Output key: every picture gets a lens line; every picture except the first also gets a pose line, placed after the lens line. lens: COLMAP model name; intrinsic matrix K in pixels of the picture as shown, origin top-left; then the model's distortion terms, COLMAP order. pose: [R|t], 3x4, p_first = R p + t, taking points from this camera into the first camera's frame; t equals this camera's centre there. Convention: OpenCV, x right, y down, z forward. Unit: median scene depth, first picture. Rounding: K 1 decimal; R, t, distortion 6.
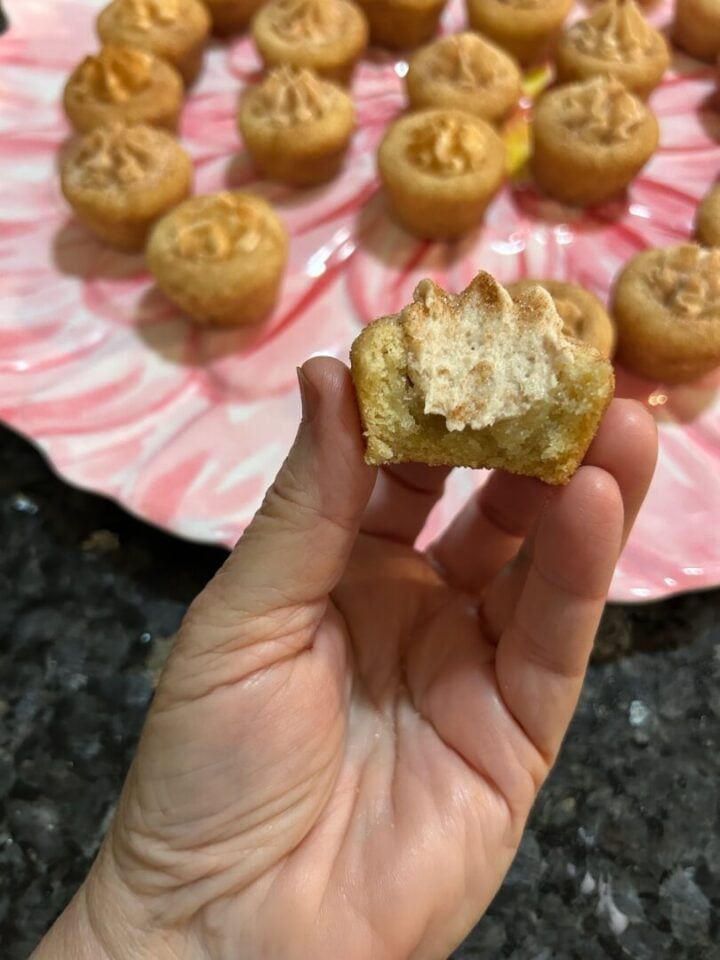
lens RADIAL K [[763.3, 0, 360.2], [0, 763.3, 479.9], [0, 0, 1]] dist [0.011377, -0.050952]
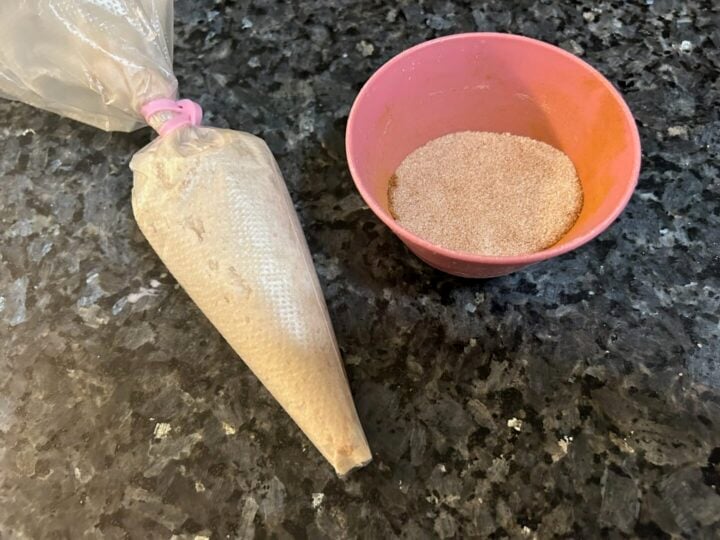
lens RADIAL K [[572.5, 0, 361.0], [0, 572.5, 270.2], [0, 0, 1]] dist [0.011377, -0.050952]
pose [[-0.104585, 0.967781, 0.229044, -0.081838], [-0.986134, -0.130754, 0.102188, -0.056401], [0.128844, -0.215181, 0.968037, -0.200931]]
